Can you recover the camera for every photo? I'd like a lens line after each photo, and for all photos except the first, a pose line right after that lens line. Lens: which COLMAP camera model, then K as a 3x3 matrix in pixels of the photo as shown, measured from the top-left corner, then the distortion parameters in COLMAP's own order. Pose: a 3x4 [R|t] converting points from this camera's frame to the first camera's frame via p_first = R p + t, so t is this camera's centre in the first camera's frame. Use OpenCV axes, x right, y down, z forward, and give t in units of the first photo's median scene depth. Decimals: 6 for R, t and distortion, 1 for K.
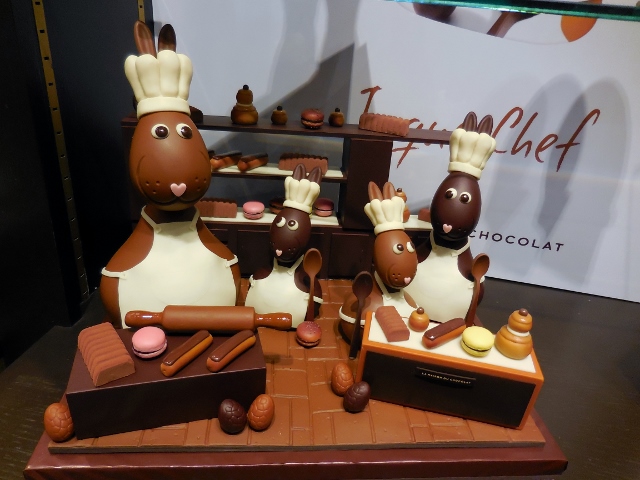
lens RADIAL K [[475.2, 0, 320.0], [0, 475.2, 240.0], [0, 0, 1]] dist [-0.006078, -0.003137]
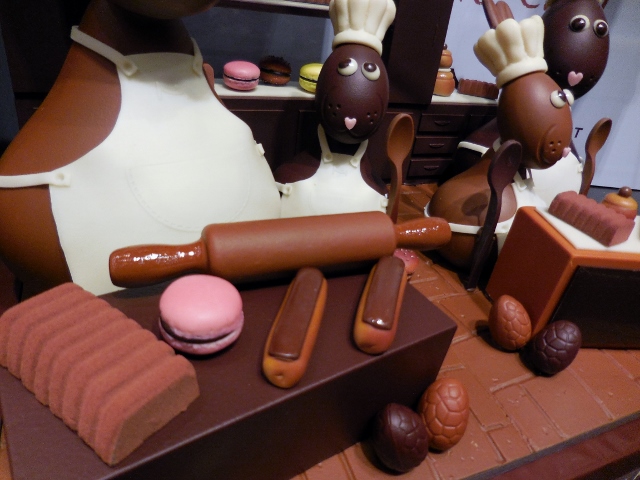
lens RADIAL K [[475.2, 0, 320.0], [0, 475.2, 240.0], [0, 0, 1]] dist [-0.006078, -0.003137]
pose [[0.942855, -0.116594, 0.312139, -0.328714], [0.081357, 0.988983, 0.123669, 0.096031], [-0.323119, -0.091207, 0.941953, 0.509205]]
